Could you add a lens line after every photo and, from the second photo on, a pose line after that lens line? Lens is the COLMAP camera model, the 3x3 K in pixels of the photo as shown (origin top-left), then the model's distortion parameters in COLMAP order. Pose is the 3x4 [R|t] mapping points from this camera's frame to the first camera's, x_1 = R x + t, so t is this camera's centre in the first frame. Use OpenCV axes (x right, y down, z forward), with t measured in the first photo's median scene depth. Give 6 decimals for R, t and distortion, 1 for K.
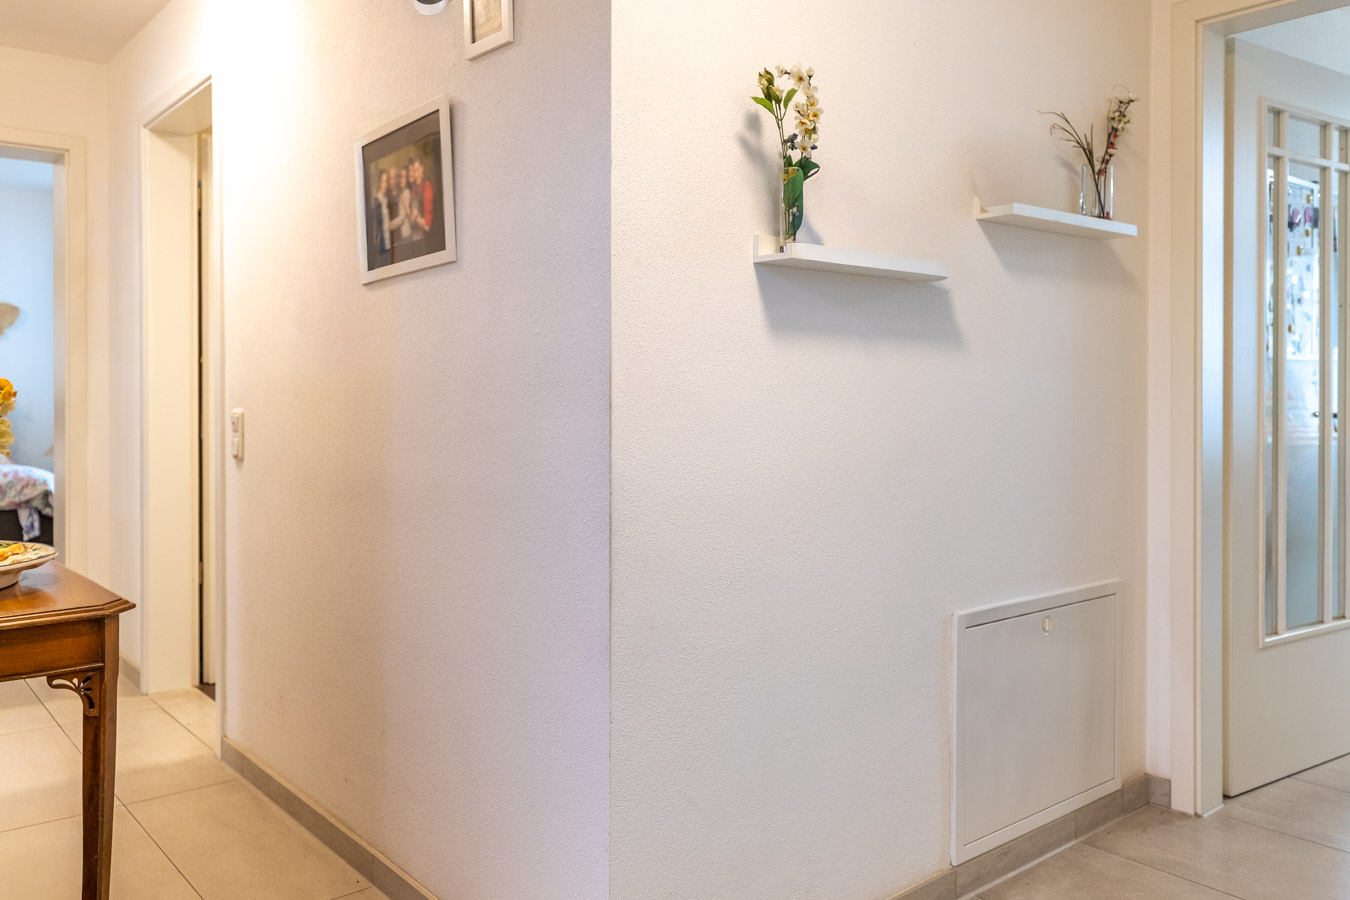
lens RADIAL K [[1046.7, 0, 658.4], [0, 1046.7, 405.7], [0, 0, 1]] dist [0.006466, -0.000814]
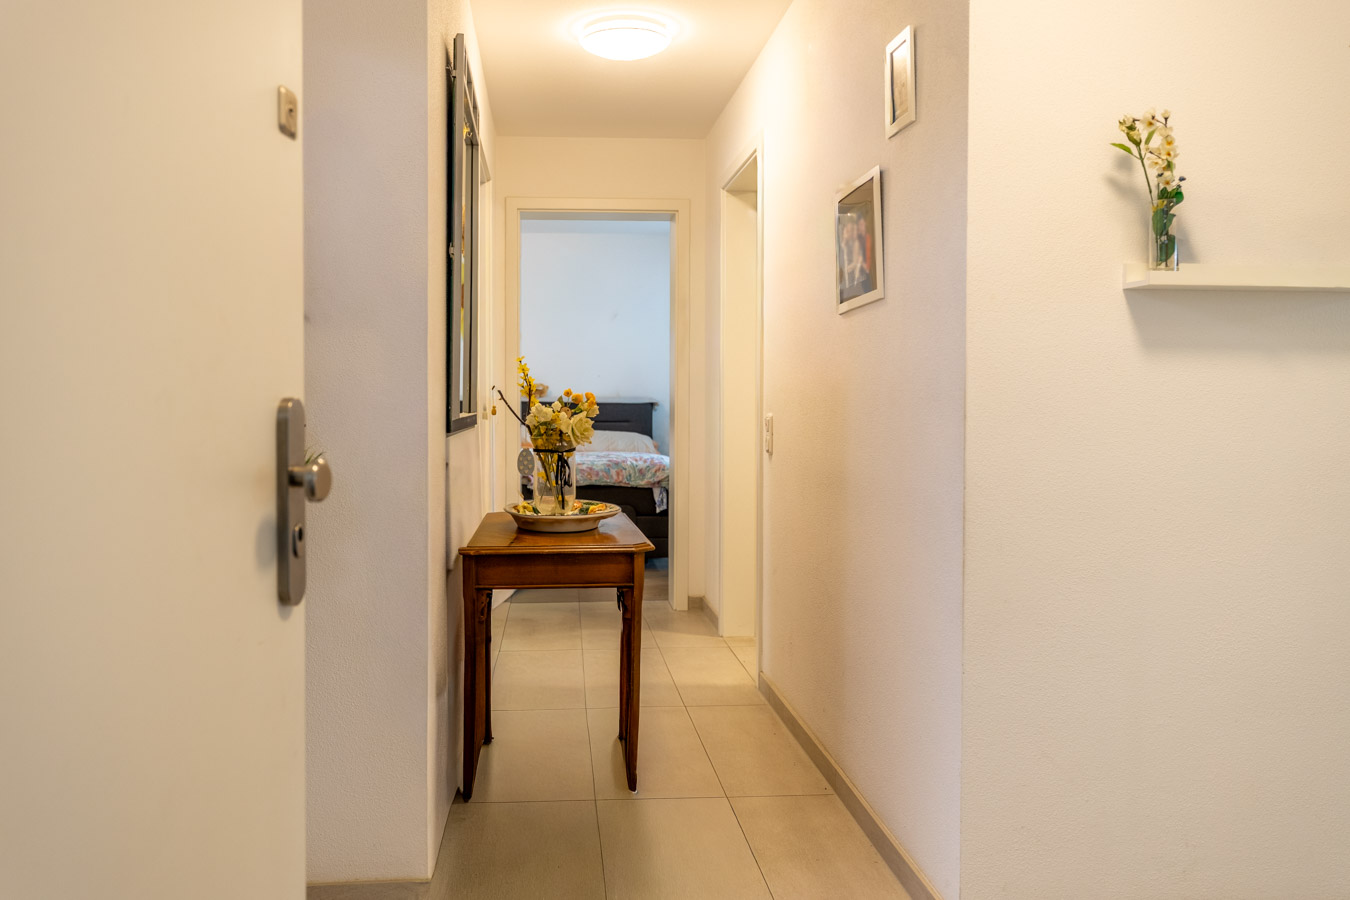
lens RADIAL K [[1063.8, 0, 632.3], [0, 1063.8, 434.0], [0, 0, 1]] dist [0.005412, 0.005284]
pose [[0.817099, 0.023526, -0.576018, 0.302154], [-0.009306, 0.999575, 0.027624, -0.009067], [0.576423, -0.017211, 0.816970, -0.212134]]
